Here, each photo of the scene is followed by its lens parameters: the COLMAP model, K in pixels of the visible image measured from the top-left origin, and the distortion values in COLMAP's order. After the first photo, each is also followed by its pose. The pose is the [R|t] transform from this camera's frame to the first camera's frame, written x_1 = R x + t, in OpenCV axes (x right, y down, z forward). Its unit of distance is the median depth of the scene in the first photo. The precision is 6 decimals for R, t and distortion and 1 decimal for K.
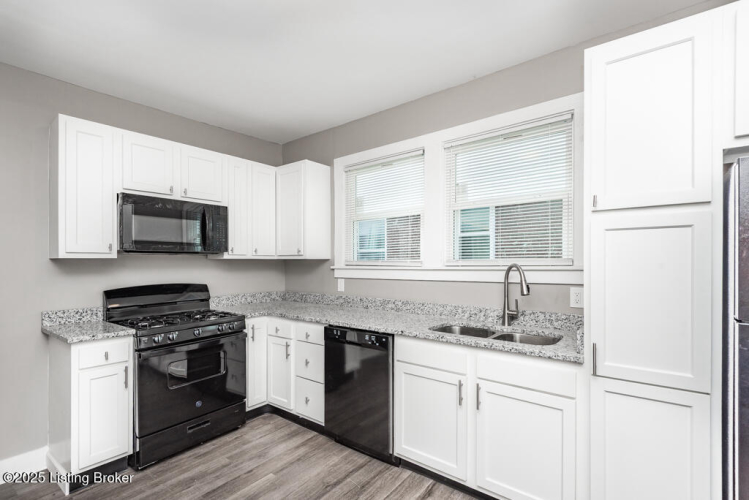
lens RADIAL K [[346.4, 0, 378.5], [0, 346.4, 262.0], [0, 0, 1]] dist [0.011027, -0.004975]
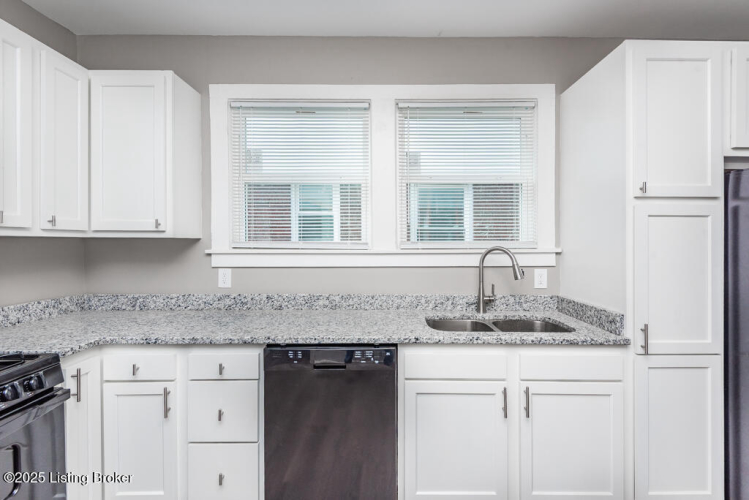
lens RADIAL K [[346.4, 0, 374.6], [0, 346.4, 243.0], [0, 0, 1]] dist [0.011027, -0.004975]
pose [[0.785512, 0.005437, 0.618822, -0.371975], [-0.005650, 0.999983, -0.001614, -0.001310], [-0.618820, -0.002228, 0.785529, 0.382623]]
